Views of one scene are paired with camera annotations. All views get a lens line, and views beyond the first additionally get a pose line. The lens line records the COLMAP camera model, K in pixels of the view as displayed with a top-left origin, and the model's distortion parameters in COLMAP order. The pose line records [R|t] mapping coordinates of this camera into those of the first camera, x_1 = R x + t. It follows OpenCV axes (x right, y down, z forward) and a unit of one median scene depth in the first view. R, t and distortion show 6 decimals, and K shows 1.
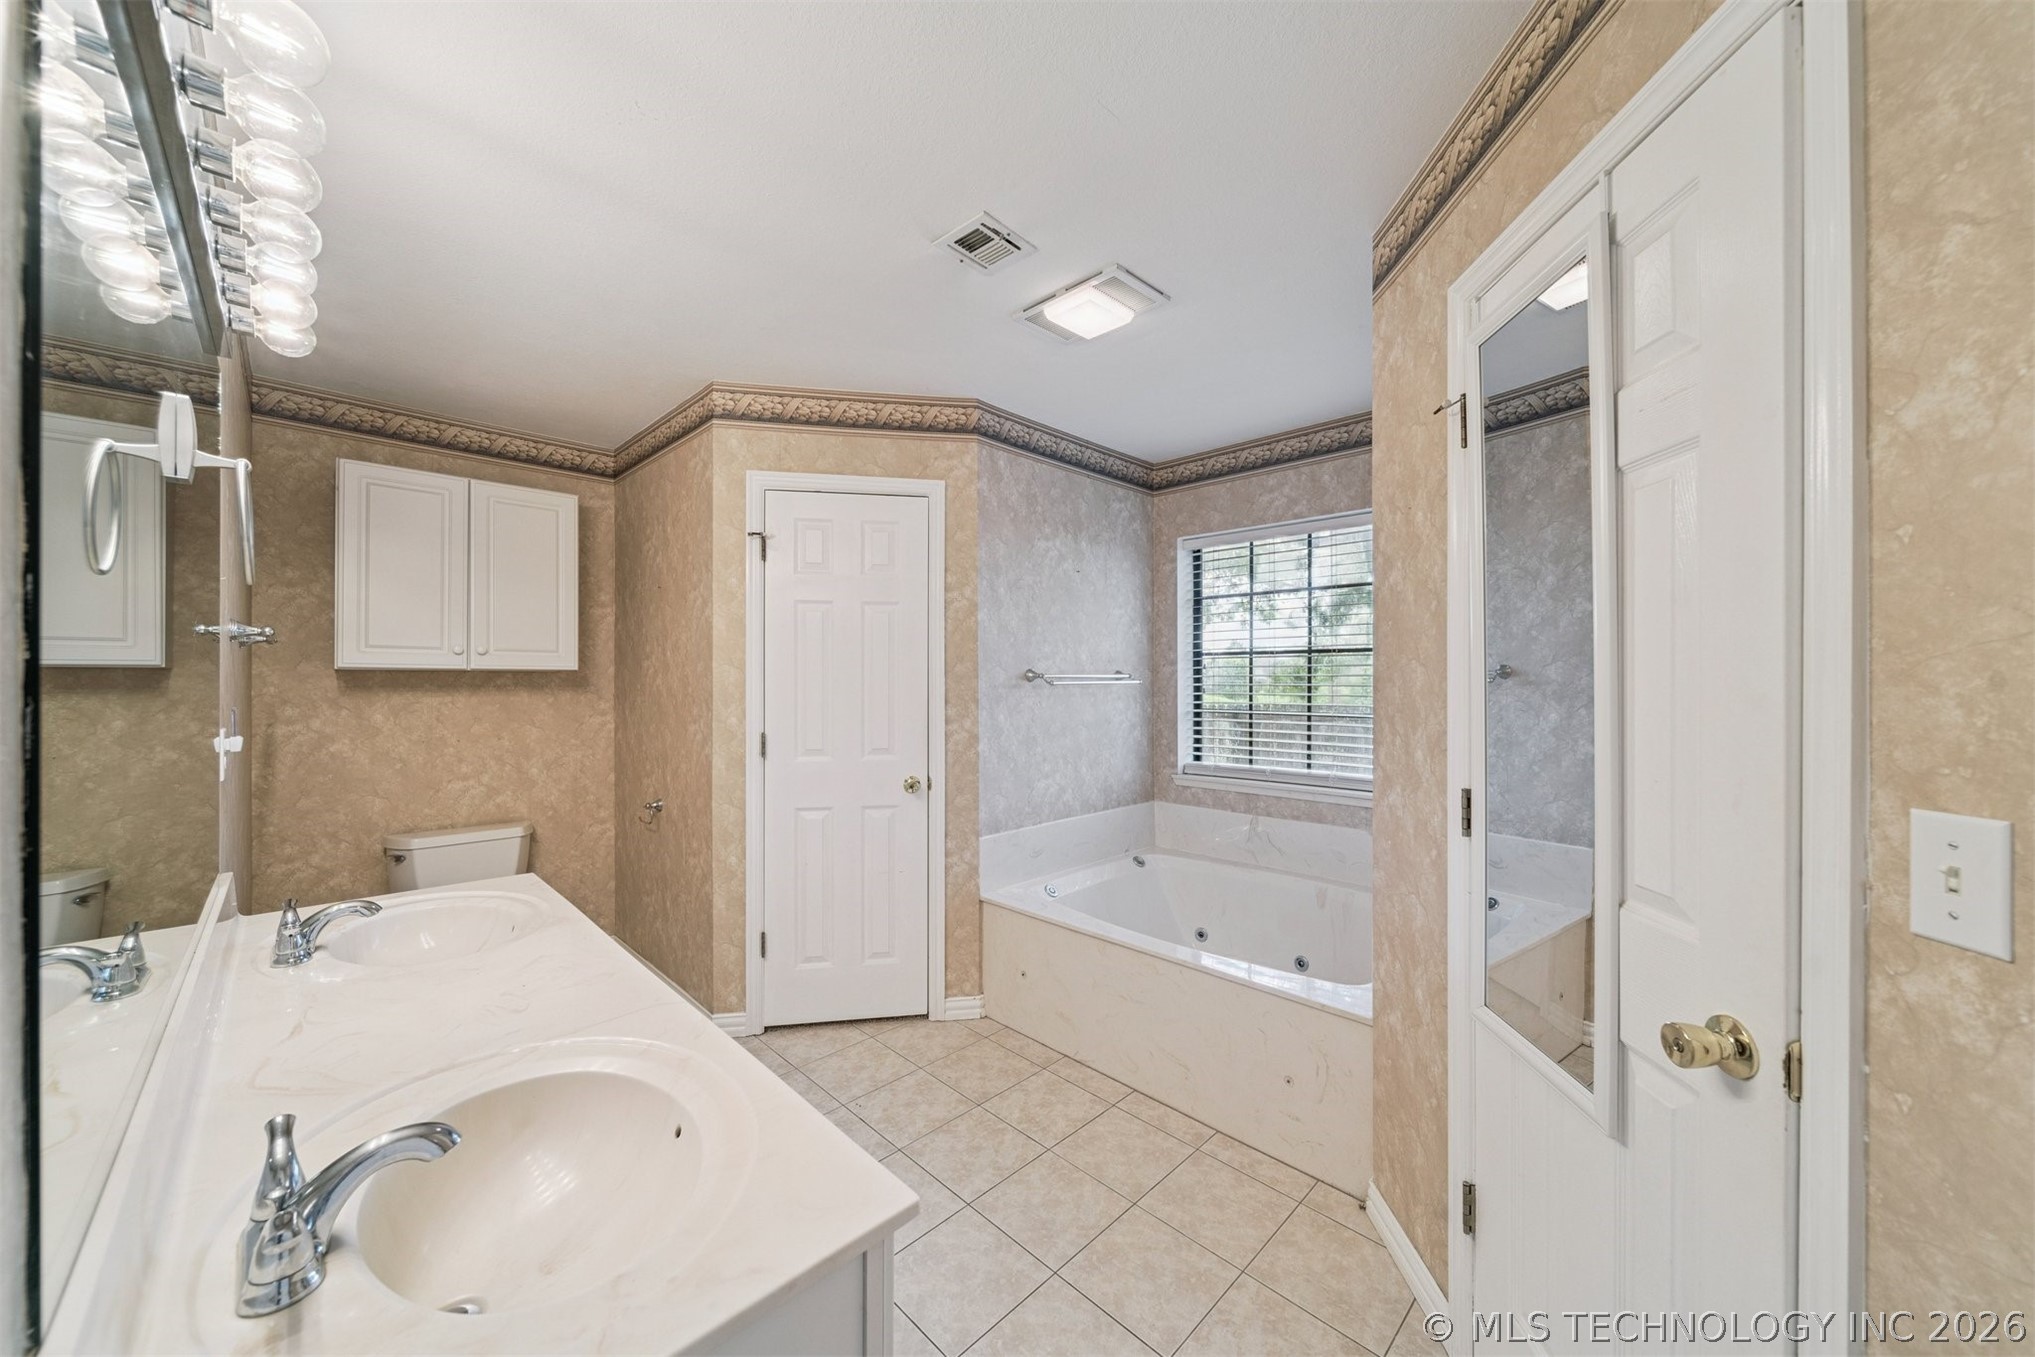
lens RADIAL K [[717.8, 0, 1022.9], [0, 717.8, 687.7], [0, 0, 1]] dist [0.000374, -0.001378]
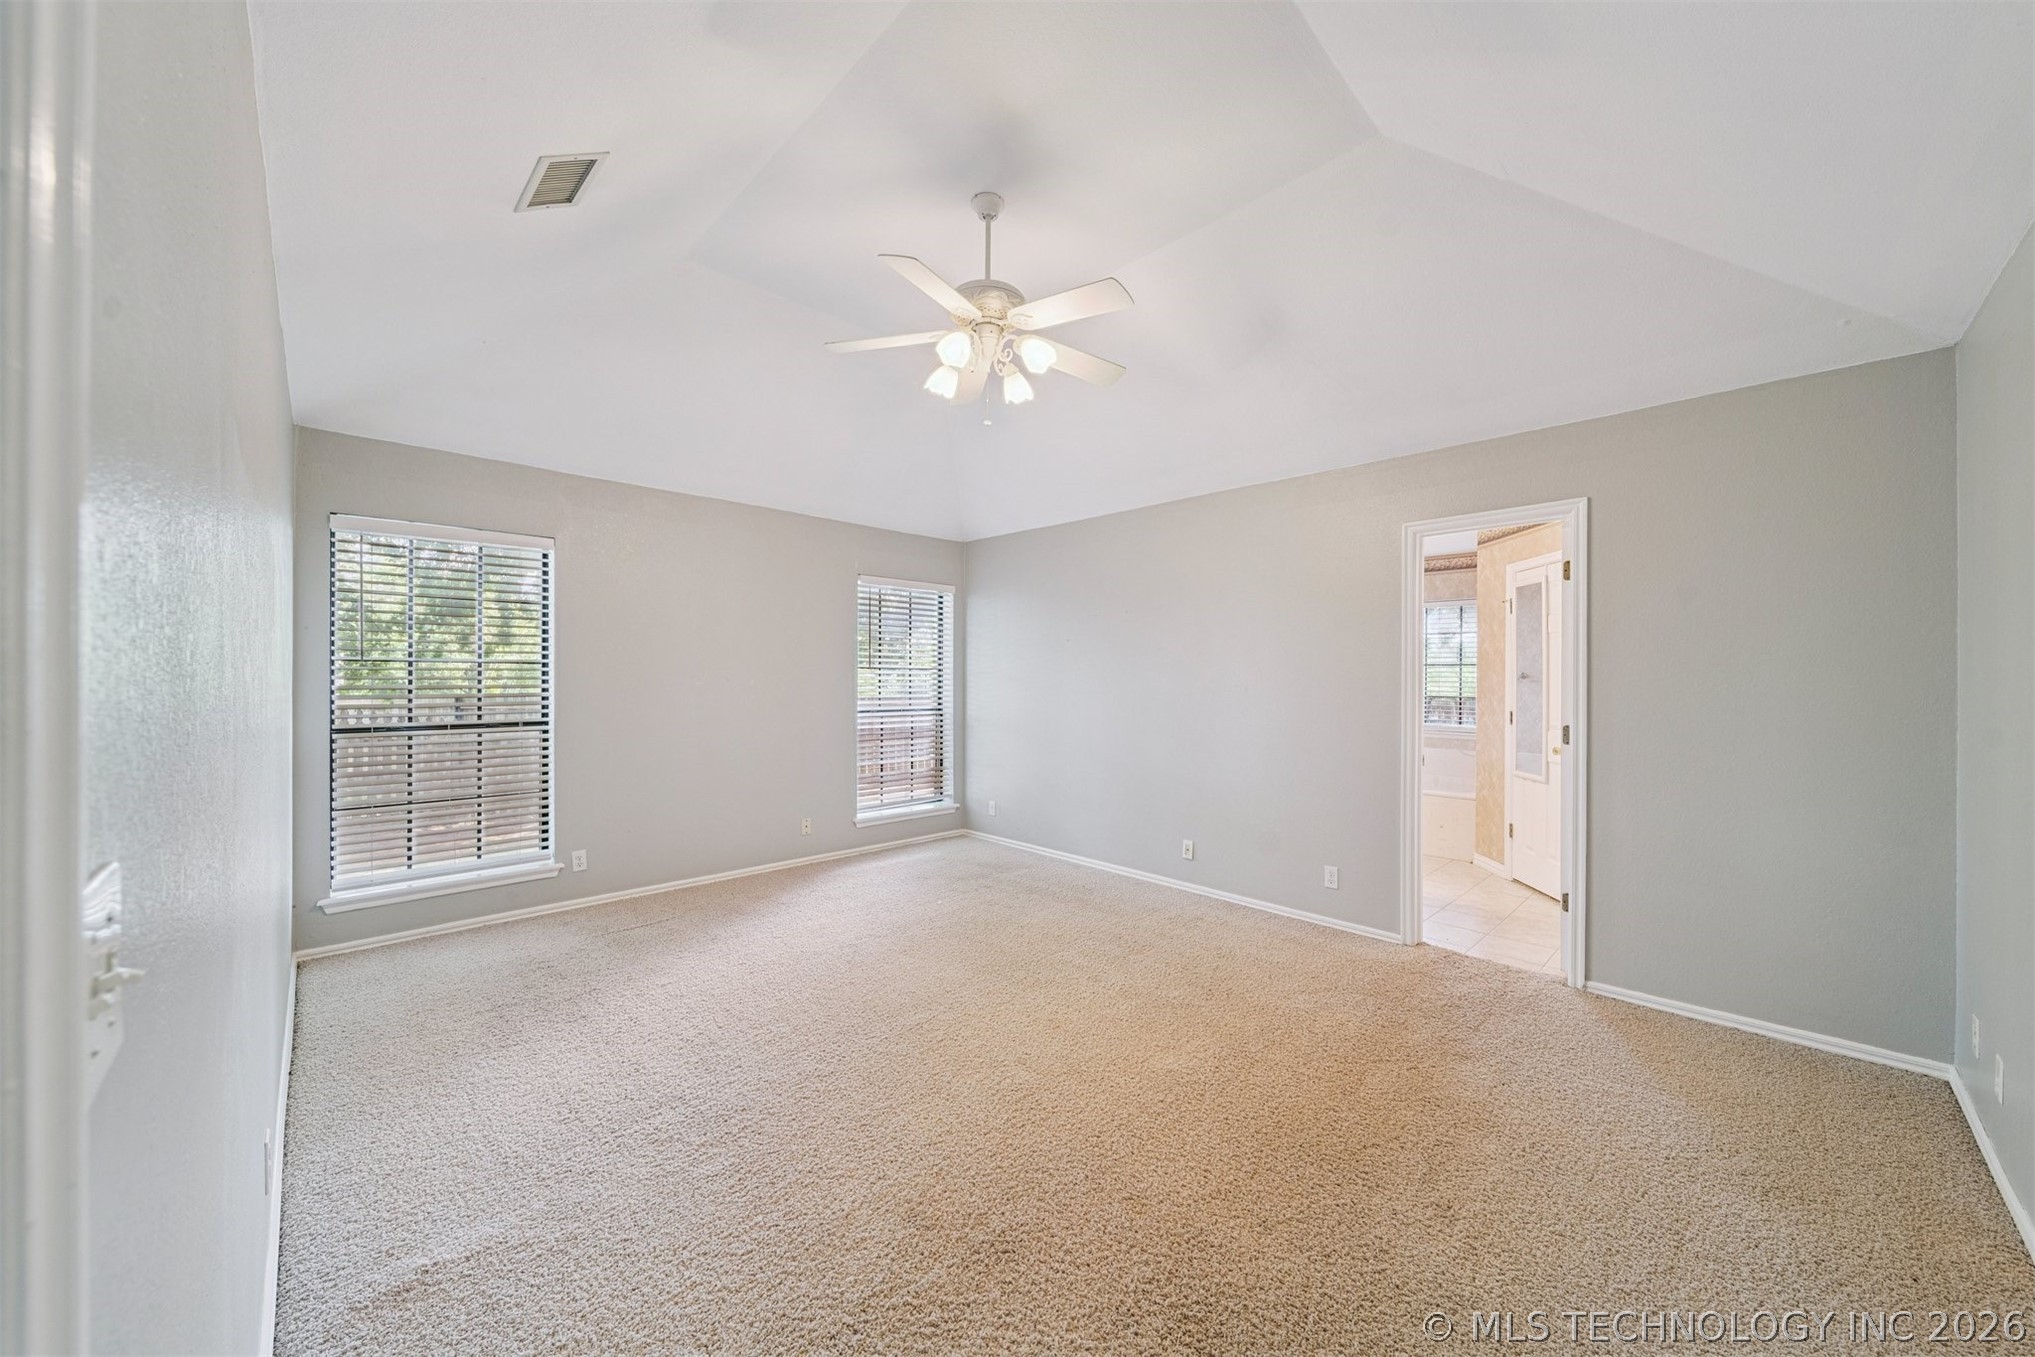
lens RADIAL K [[721.6, 0, 1026.6], [0, 721.6, 682.6], [0, 0, 1]] dist [0.001694, -0.002133]
pose [[0.999849, 0.004371, -0.016805, -1.547545], [-0.004328, 0.999987, 0.002605, 0.001424], [0.016816, -0.002532, 0.999855, -2.350094]]
